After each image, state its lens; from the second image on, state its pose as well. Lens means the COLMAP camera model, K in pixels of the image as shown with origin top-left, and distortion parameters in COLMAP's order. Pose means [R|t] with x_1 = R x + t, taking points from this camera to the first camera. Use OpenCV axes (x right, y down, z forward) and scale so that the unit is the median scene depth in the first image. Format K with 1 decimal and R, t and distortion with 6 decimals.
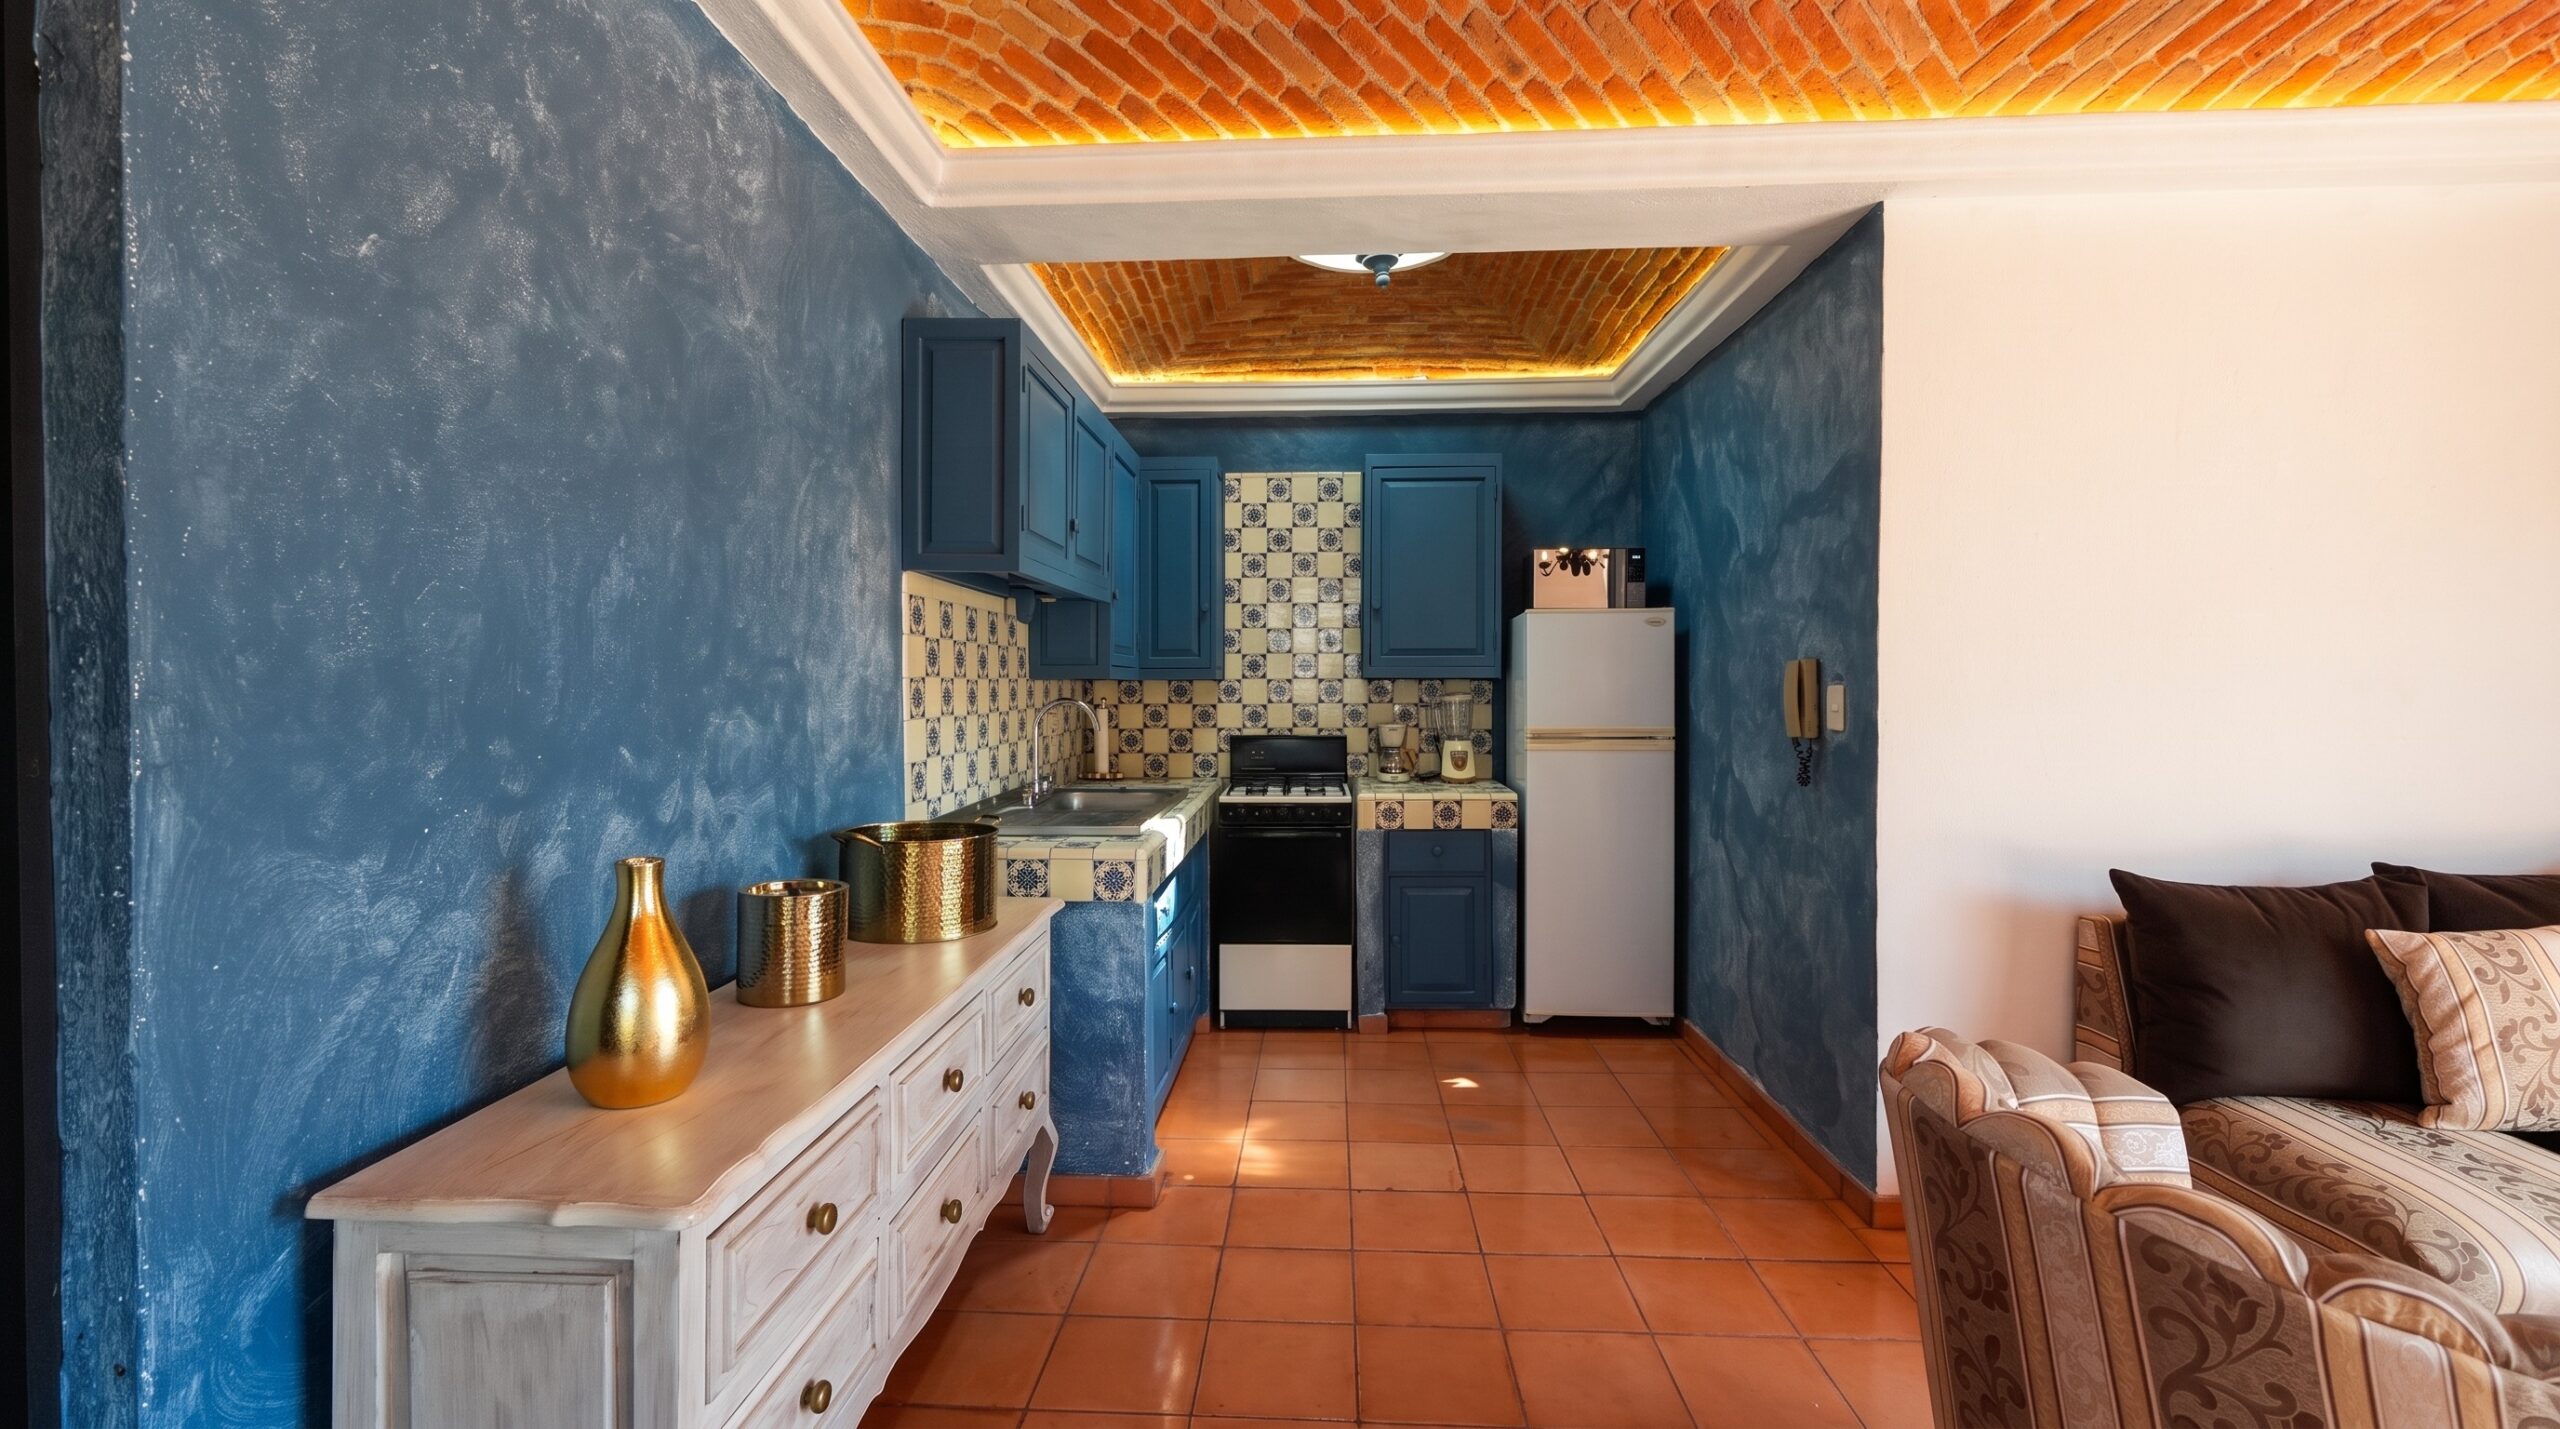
lens RADIAL K [[1119.5, 0, 1285.5], [0, 1119.5, 699.3], [0, 0, 1]] dist [-0.001005, 0.001787]
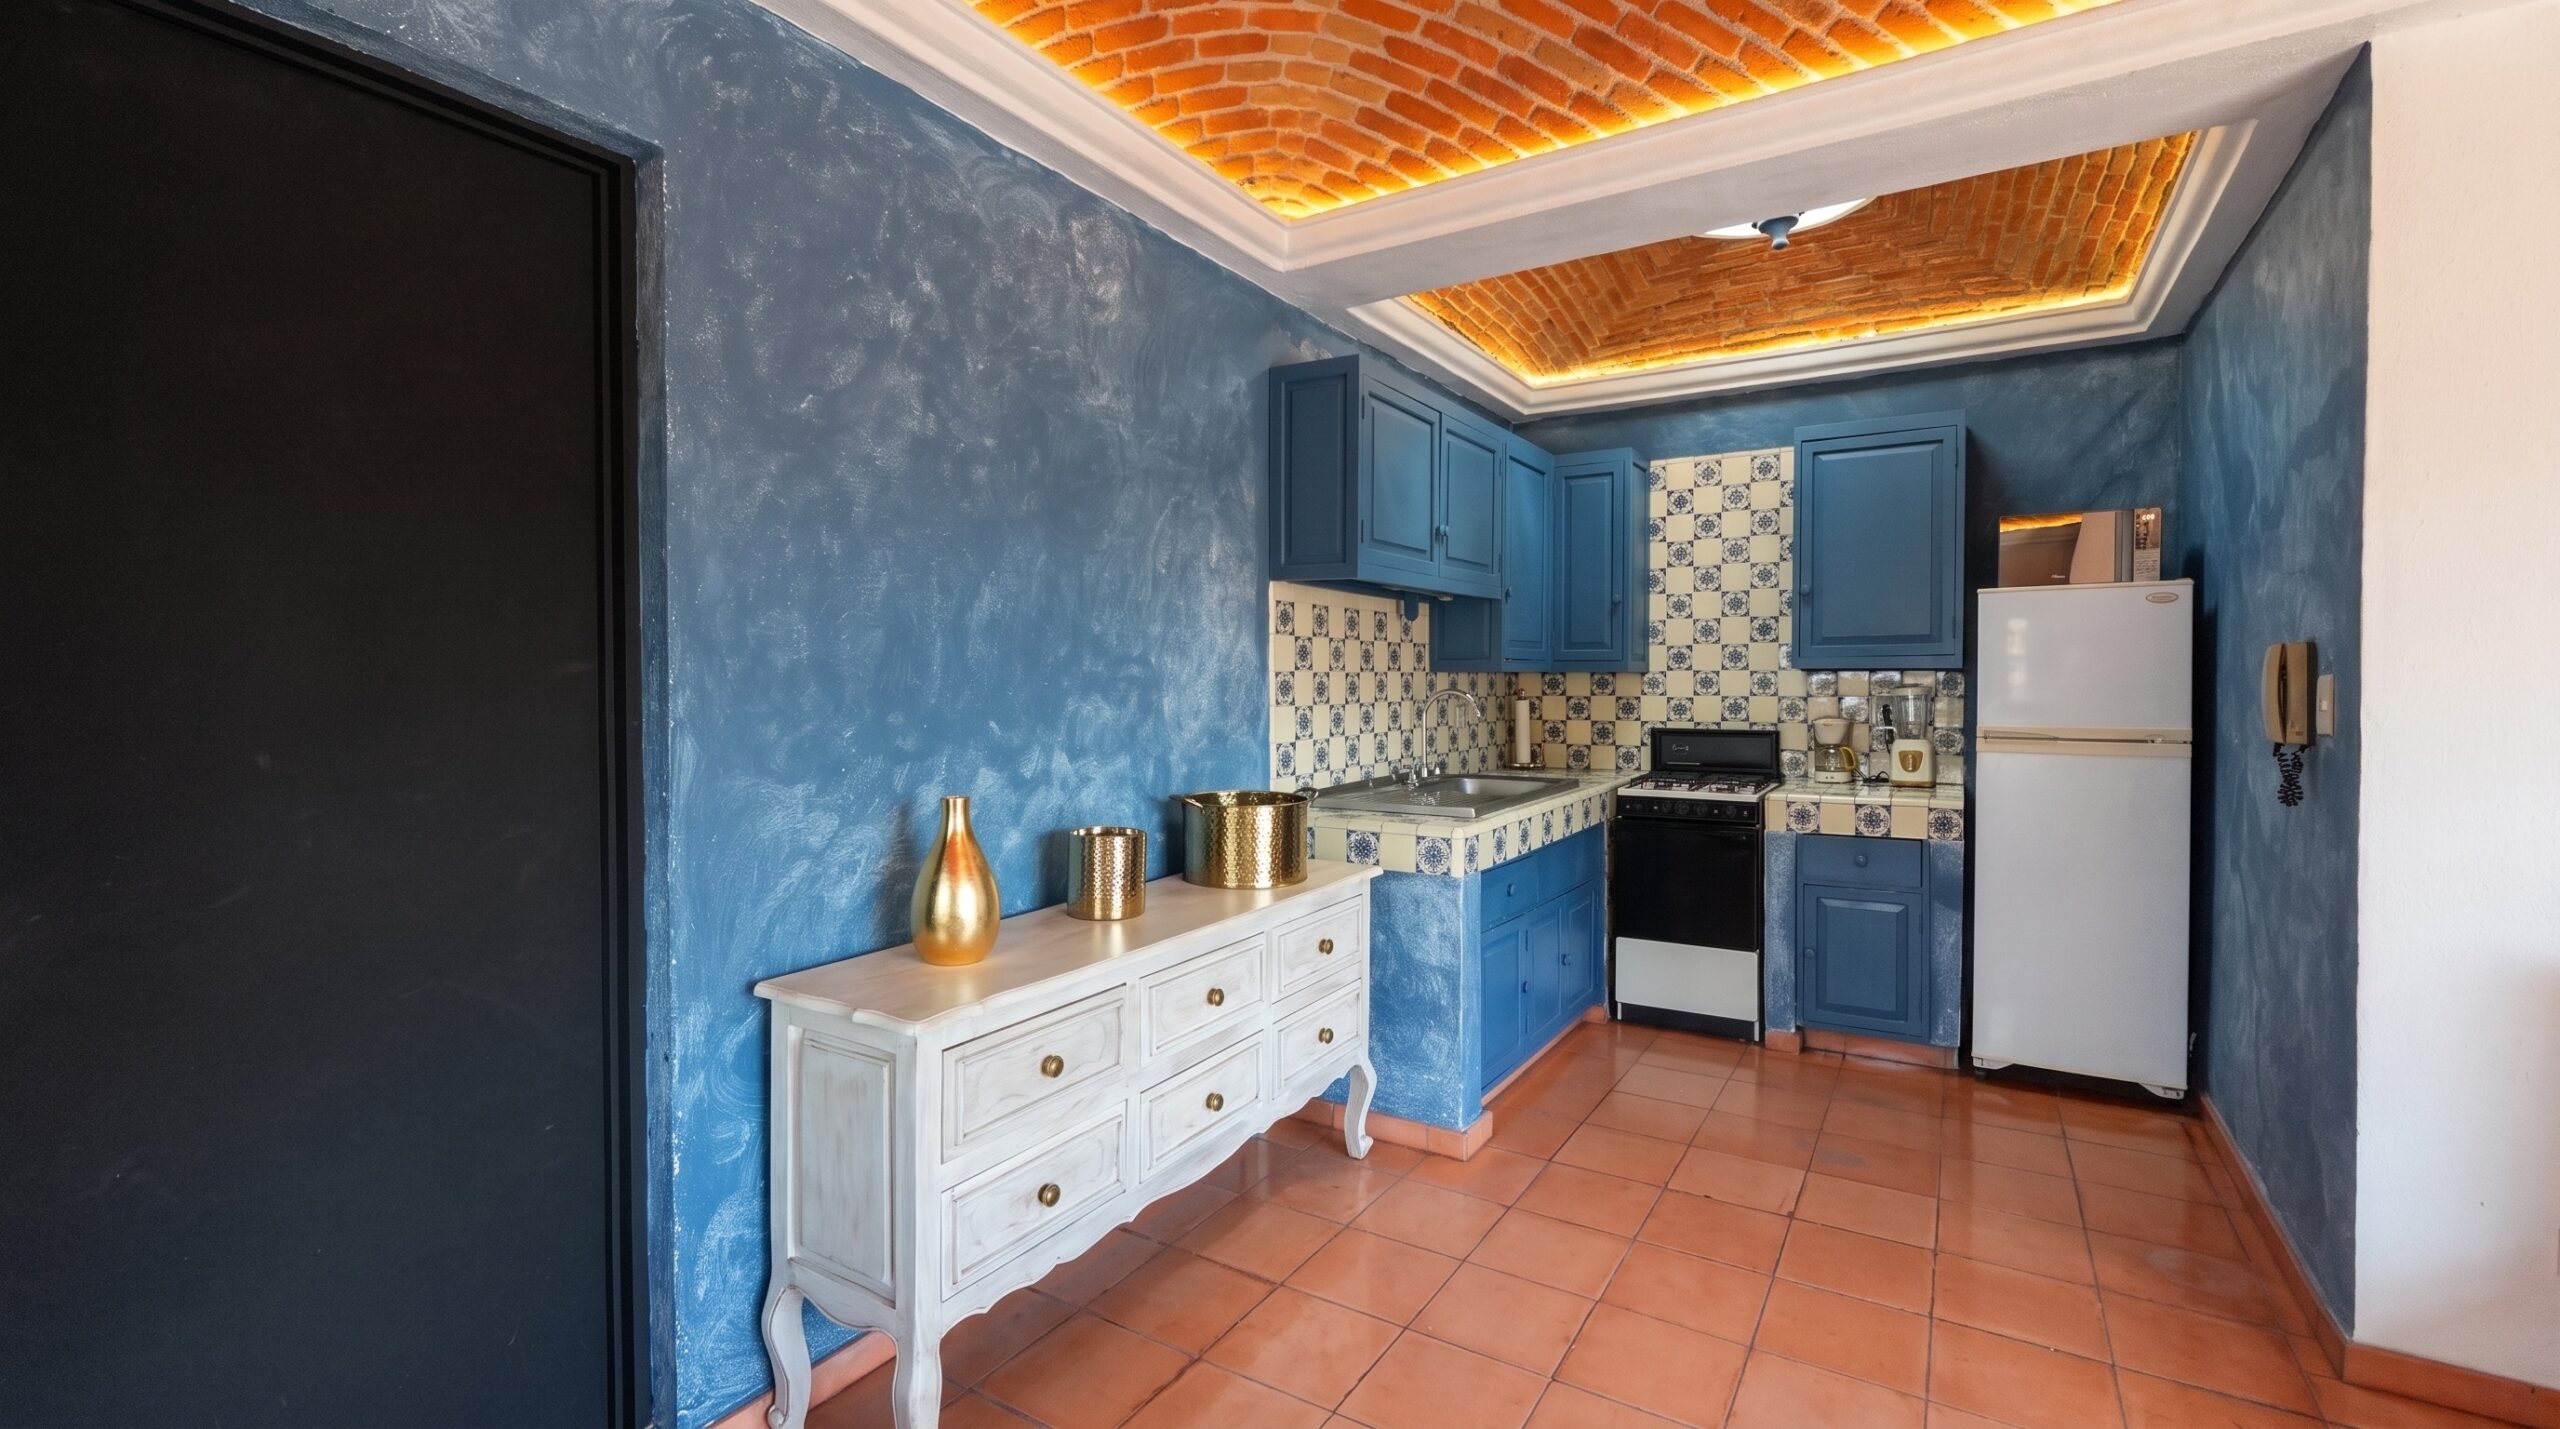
lens RADIAL K [[1119.5, 0, 1274.1], [0, 1119.5, 698.0], [0, 0, 1]] dist [-0.001005, 0.001787]
pose [[0.870571, 0.007667, -0.491983, 0.259507], [-0.005280, 0.999967, 0.006239, 0.001799], [0.492014, -0.002834, 0.870583, -0.030816]]
